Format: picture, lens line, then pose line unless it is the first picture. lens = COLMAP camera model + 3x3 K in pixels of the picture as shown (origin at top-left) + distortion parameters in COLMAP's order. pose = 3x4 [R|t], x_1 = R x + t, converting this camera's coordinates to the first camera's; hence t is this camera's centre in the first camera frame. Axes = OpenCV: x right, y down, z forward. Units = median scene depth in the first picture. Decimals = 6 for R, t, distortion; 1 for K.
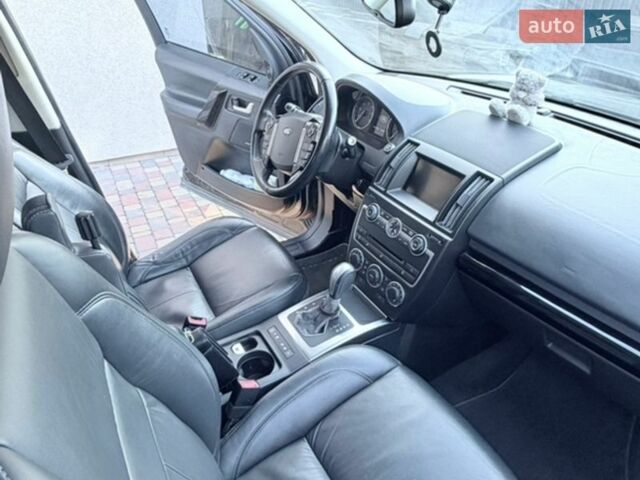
lens RADIAL K [[451.2, 0, 320.0], [0, 451.2, 240.0], [0, 0, 1]] dist [-0.001596, -0.000548]
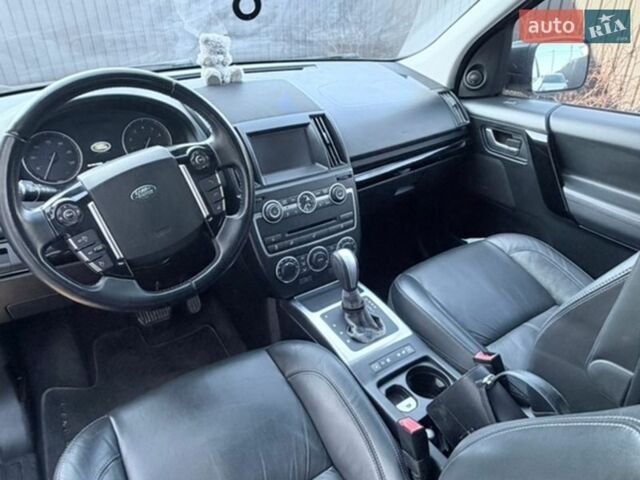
lens RADIAL K [[467.6, 0, 318.0], [0, 467.6, 232.7], [0, 0, 1]] dist [0.058606, -0.070266]
pose [[-0.065692, -0.475381, 0.877324, -0.717057], [0.532561, 0.726825, 0.433710, -0.388457], [-0.843838, 0.495720, 0.205423, 0.804677]]
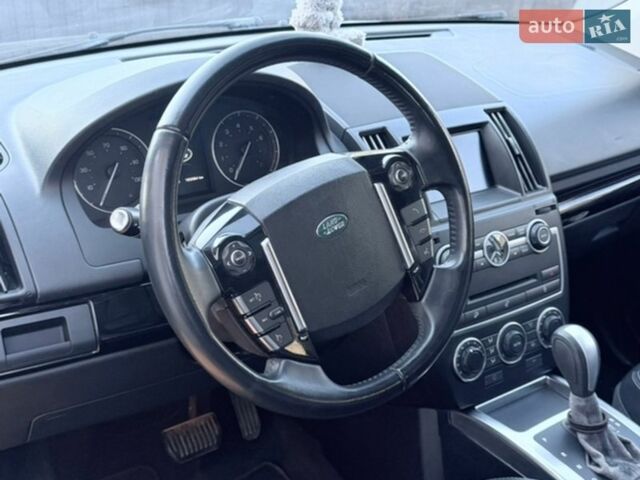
lens RADIAL K [[828.3, 0, 320.0], [0, 828.3, 240.0], [0, 0, 1]] dist [0.106899, -0.018511]
pose [[-0.107749, -0.393609, 0.912942, -0.768115], [0.505300, 0.769151, 0.391252, -0.558745], [-0.856190, 0.503466, 0.116016, 1.054931]]
